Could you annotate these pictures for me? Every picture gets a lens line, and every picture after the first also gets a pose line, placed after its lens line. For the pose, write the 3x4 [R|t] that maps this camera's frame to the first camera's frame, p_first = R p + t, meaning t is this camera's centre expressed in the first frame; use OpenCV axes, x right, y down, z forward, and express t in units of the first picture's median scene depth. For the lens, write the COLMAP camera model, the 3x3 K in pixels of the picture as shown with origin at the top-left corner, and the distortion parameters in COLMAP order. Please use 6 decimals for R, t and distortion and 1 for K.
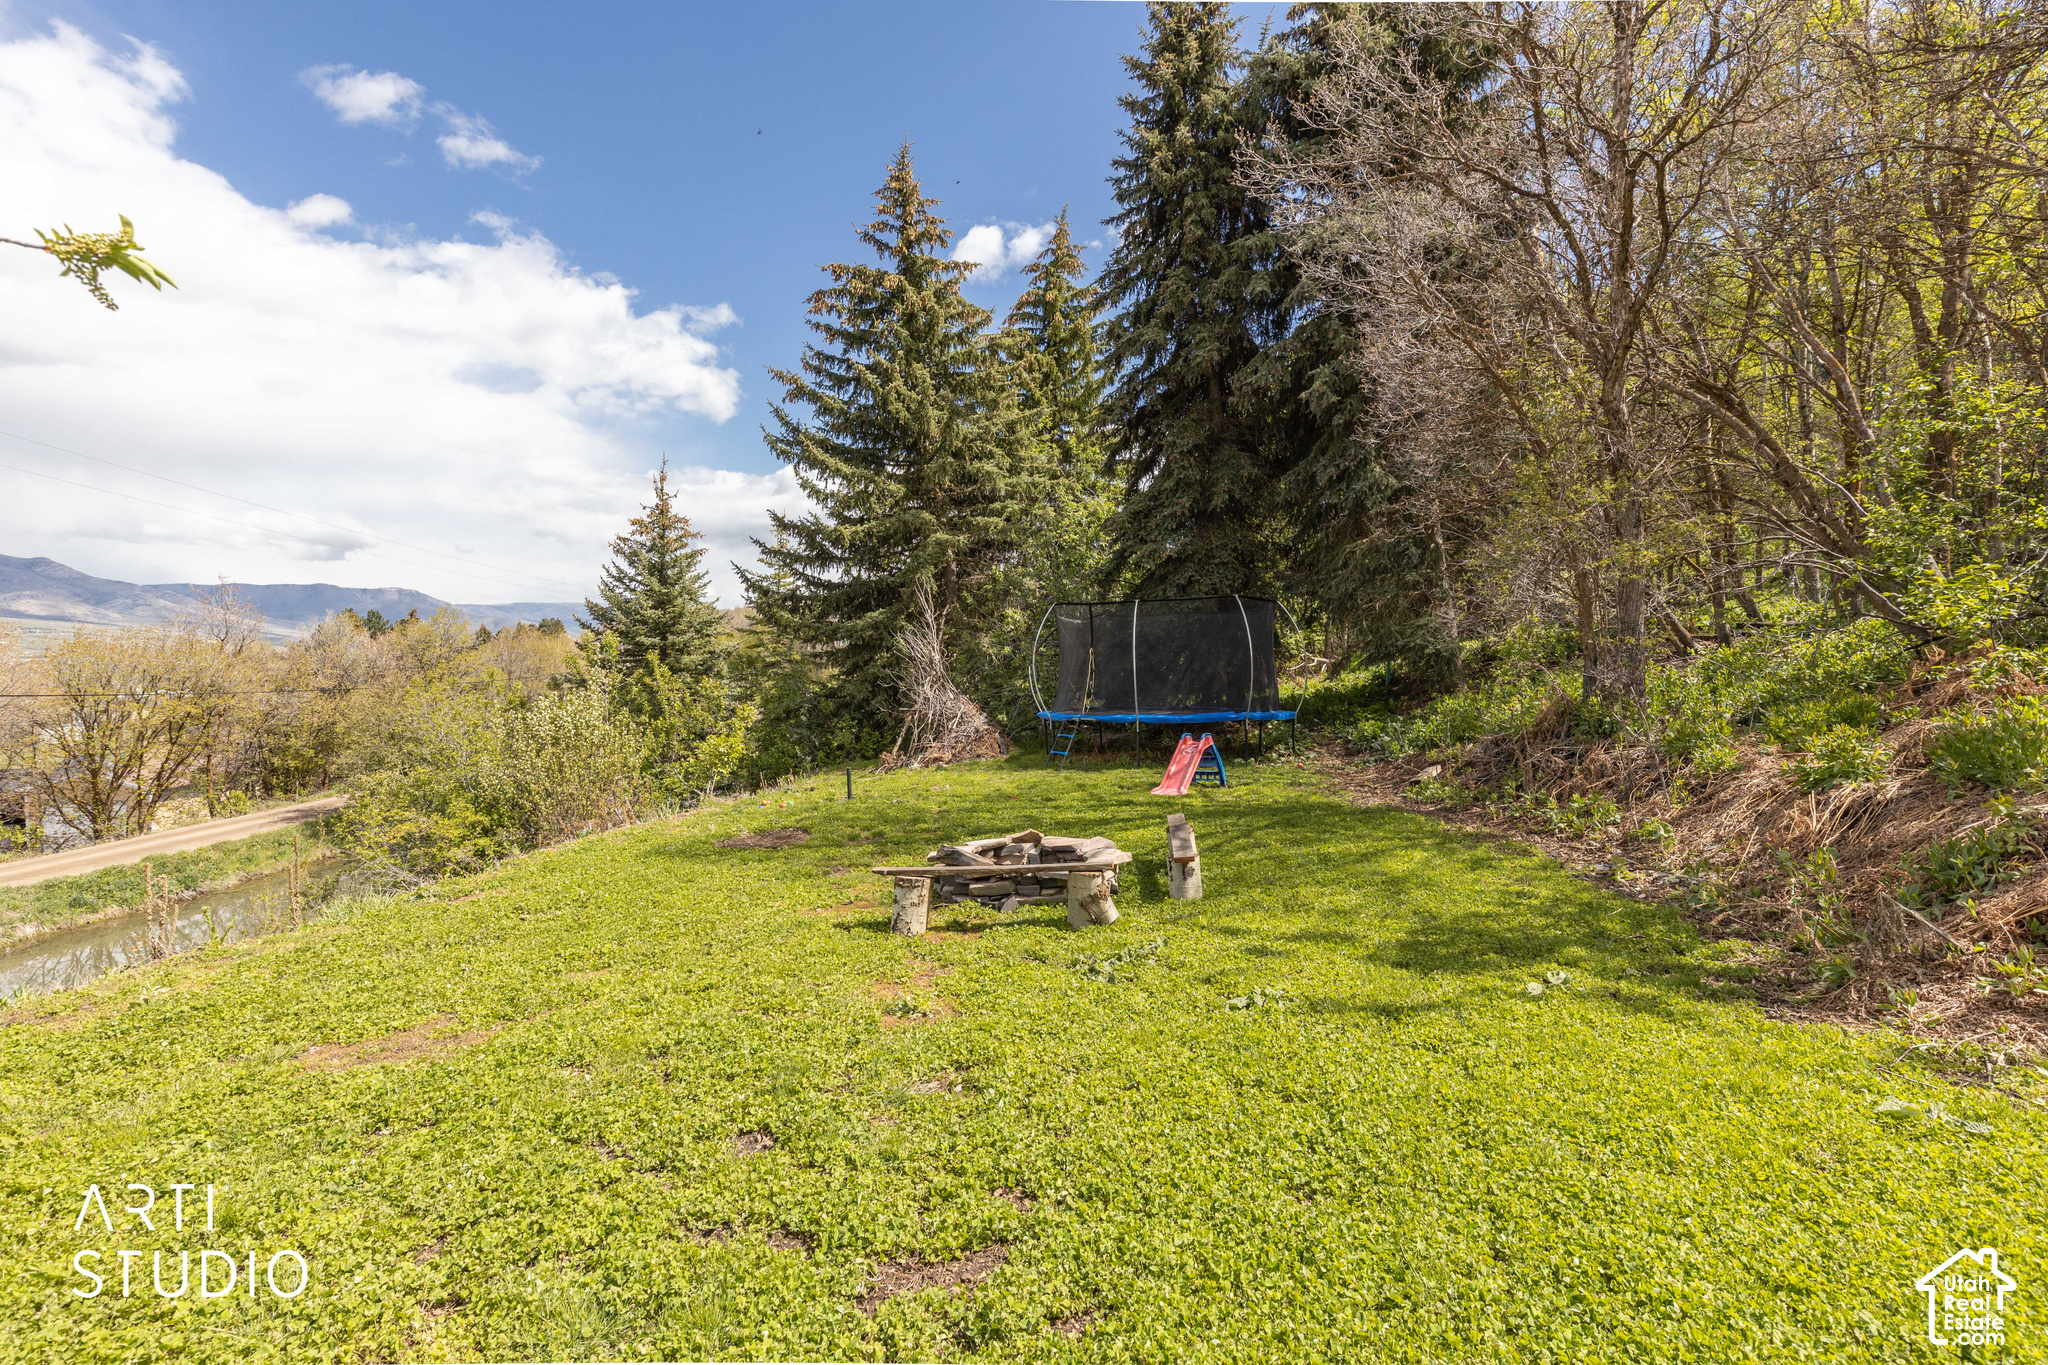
lens RADIAL K [[913.2, 0, 1036.7], [0, 913.2, 679.4], [0, 0, 1]] dist [0.002105, -0.000036]
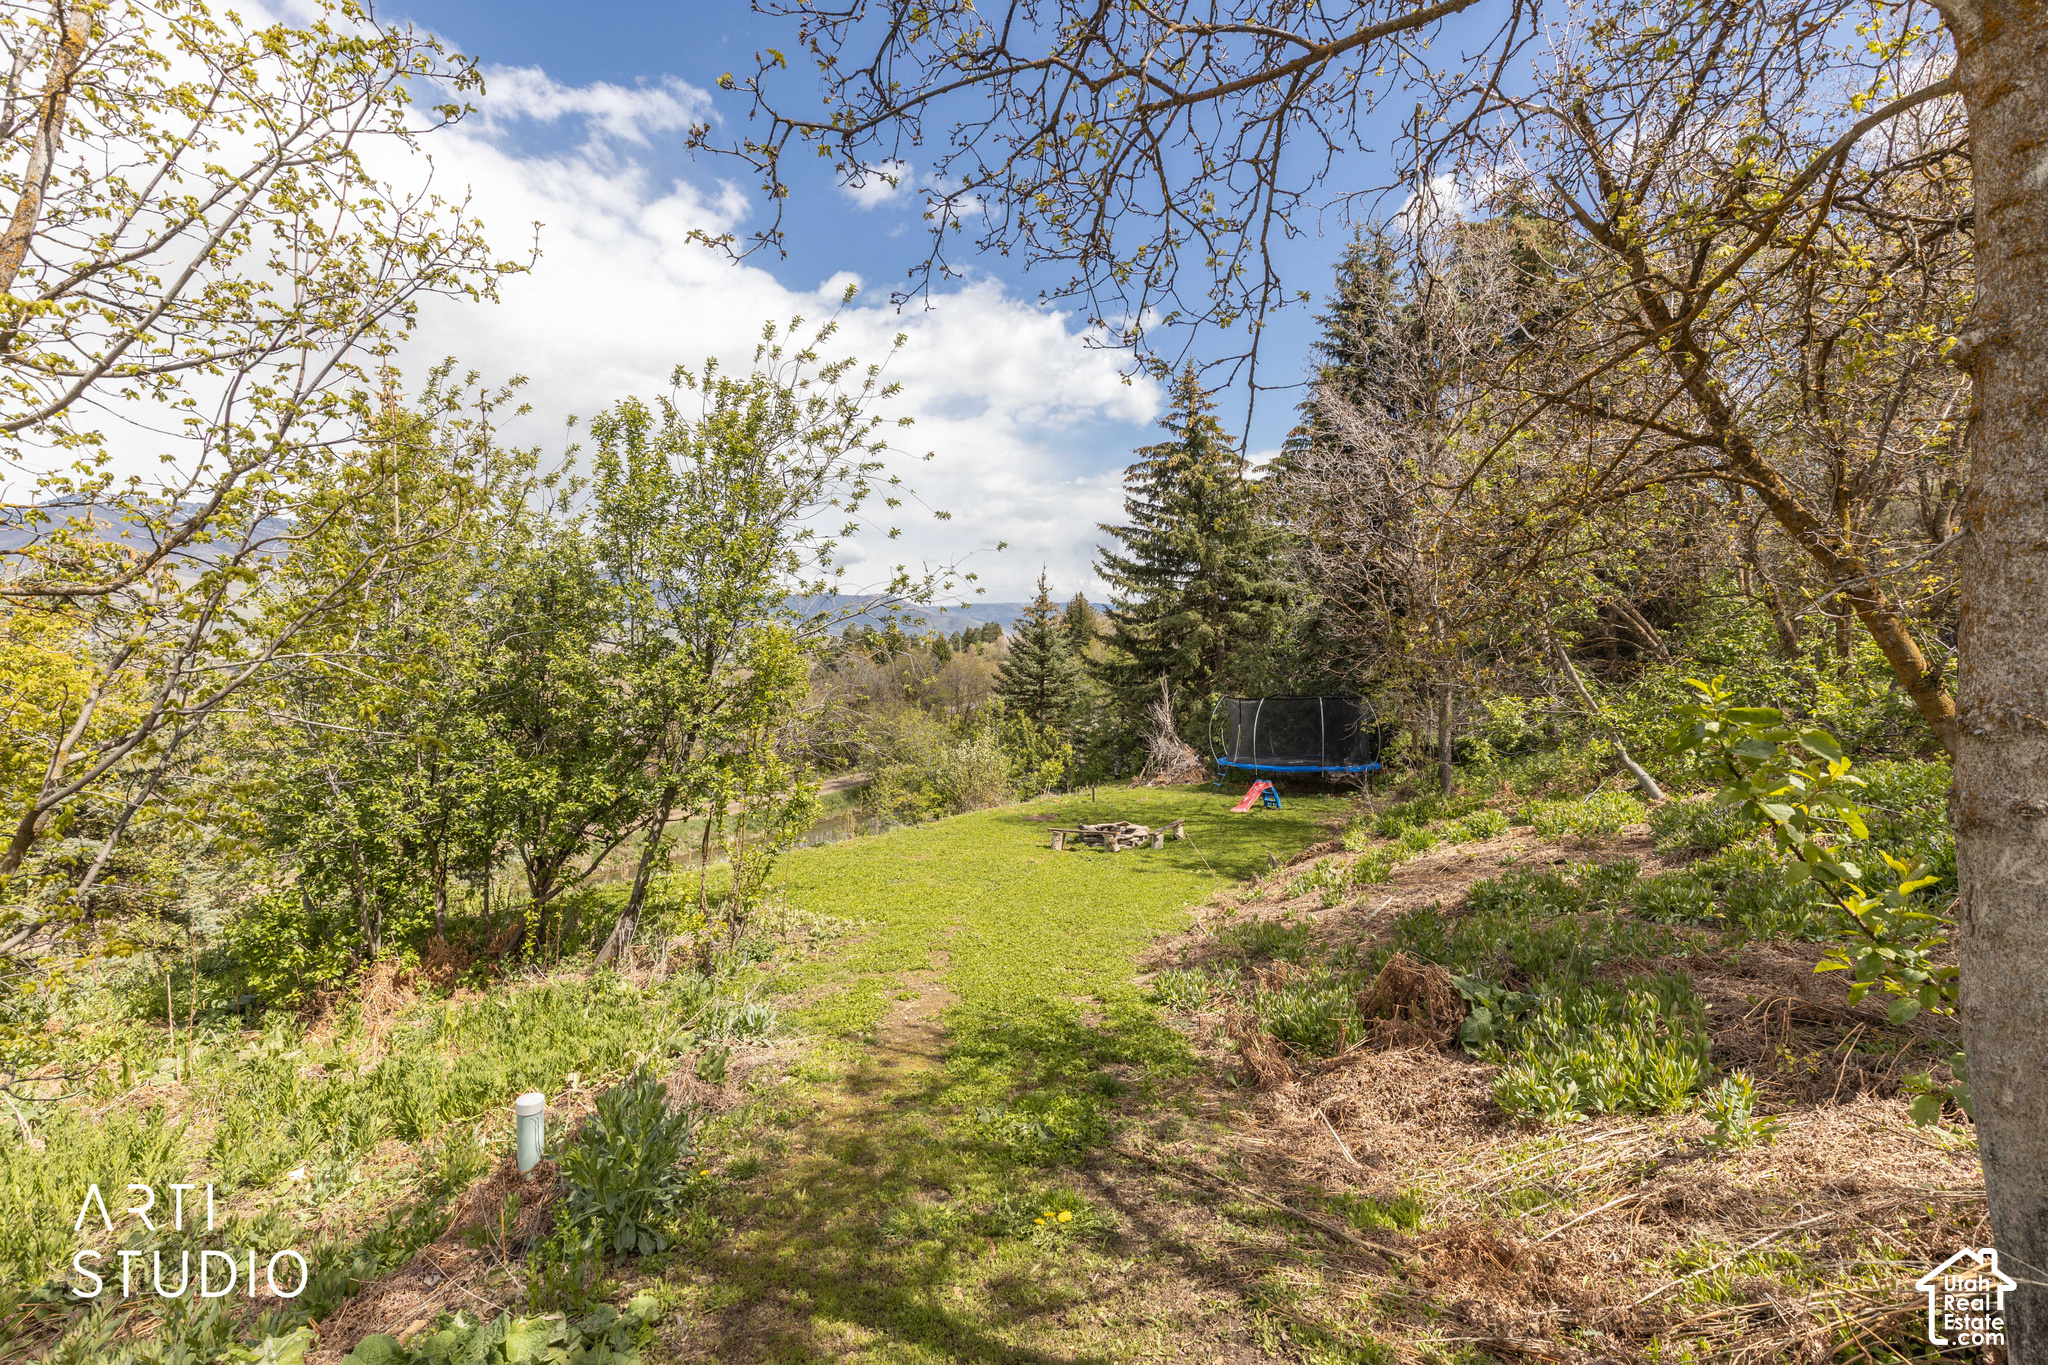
lens RADIAL K [[913.2, 0, 1036.7], [0, 913.2, 679.4], [0, 0, 1]] dist [0.002105, -0.000036]
pose [[0.903821, 0.015506, -0.427630, 0.275296], [-0.013770, 0.999880, 0.007152, -0.077444], [0.427689, -0.000576, 0.903926, -0.443711]]
